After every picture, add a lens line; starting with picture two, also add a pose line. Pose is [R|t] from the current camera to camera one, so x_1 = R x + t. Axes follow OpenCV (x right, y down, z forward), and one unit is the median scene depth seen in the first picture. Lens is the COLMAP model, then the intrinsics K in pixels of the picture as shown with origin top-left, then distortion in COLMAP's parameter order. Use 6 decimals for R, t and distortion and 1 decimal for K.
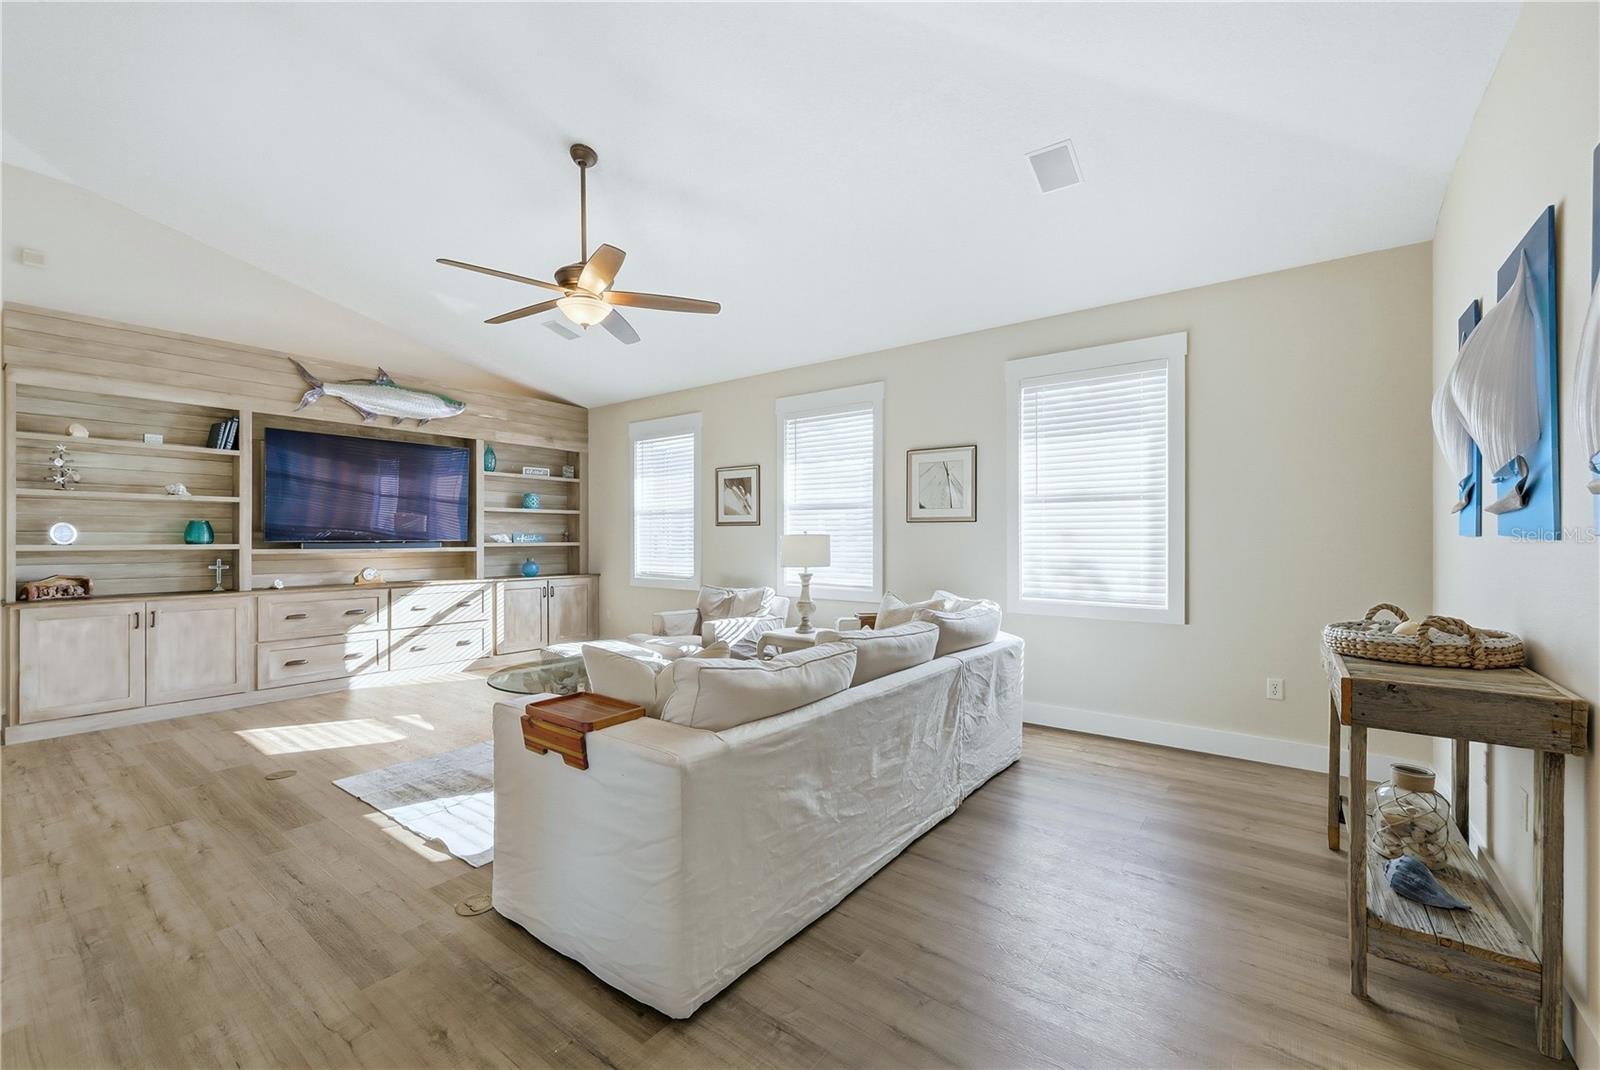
lens RADIAL K [[653.3, 0, 791.4], [0, 653.3, 537.7], [0, 0, 1]] dist [0.002939, -0.001547]
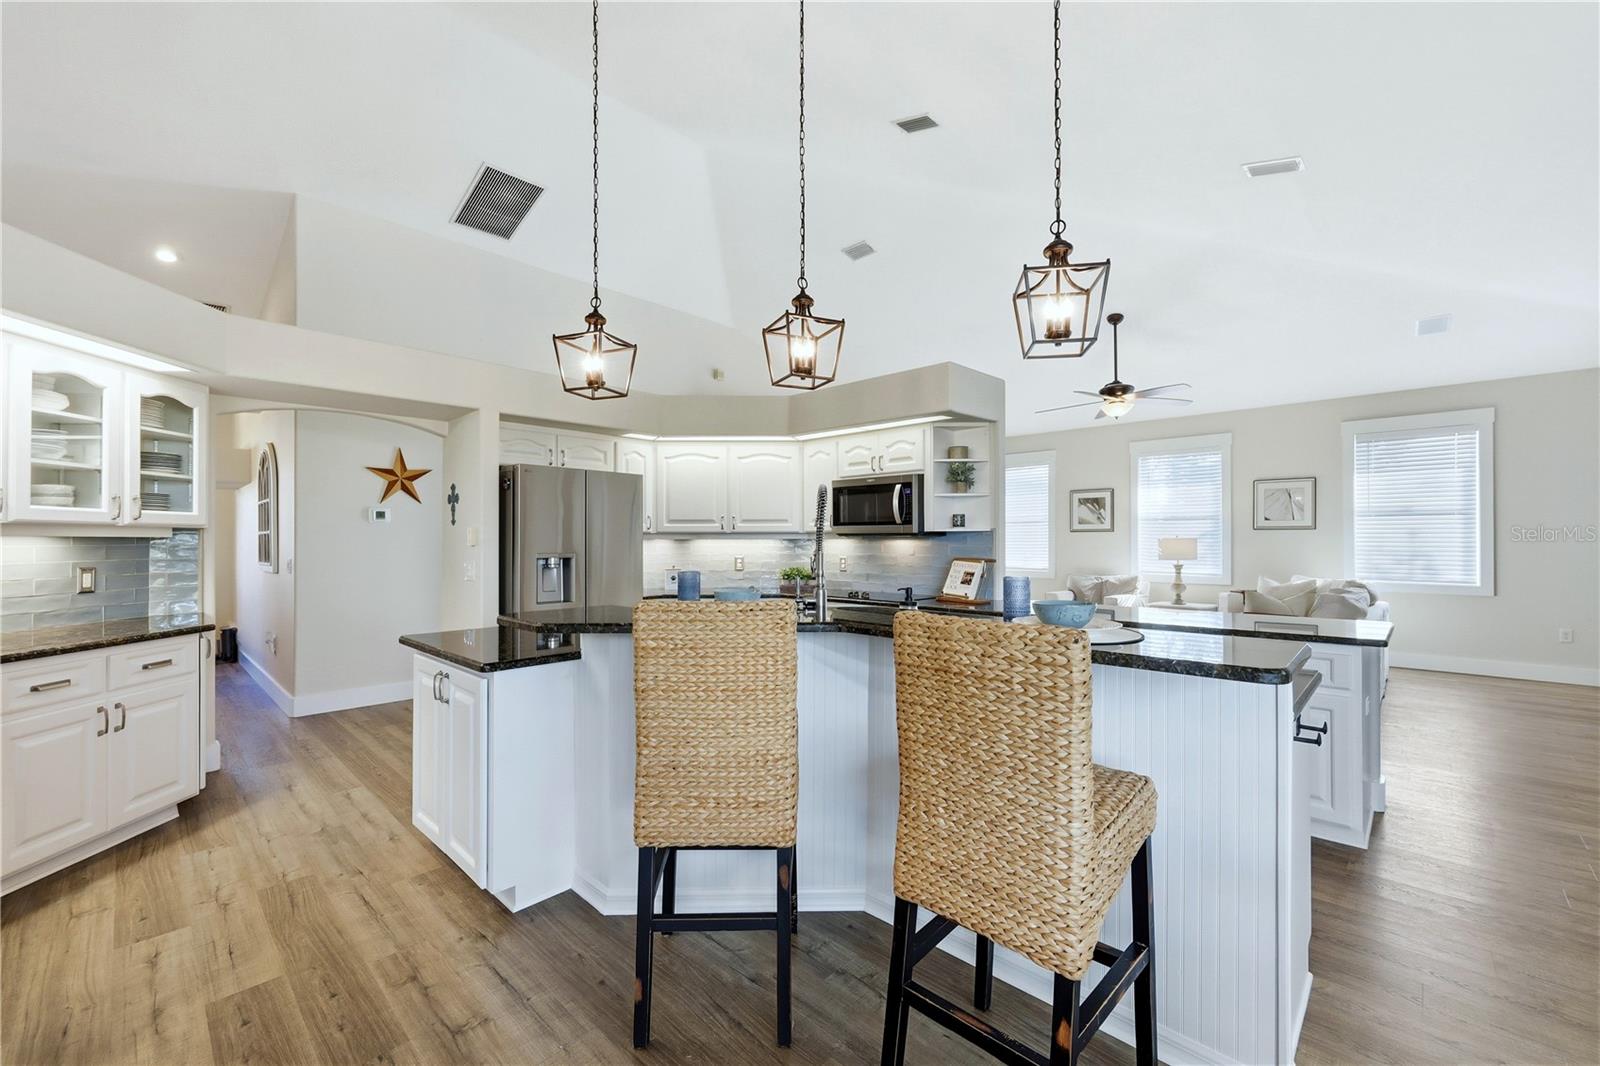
lens RADIAL K [[653.3, 0, 803.1], [0, 653.3, 538.5], [0, 0, 1]] dist [0.002939, -0.001547]
pose [[0.994220, -0.004289, -0.107280, -0.659584], [0.004043, 0.999989, -0.002519, -0.003979], [0.107290, 0.002071, 0.994226, -0.553807]]
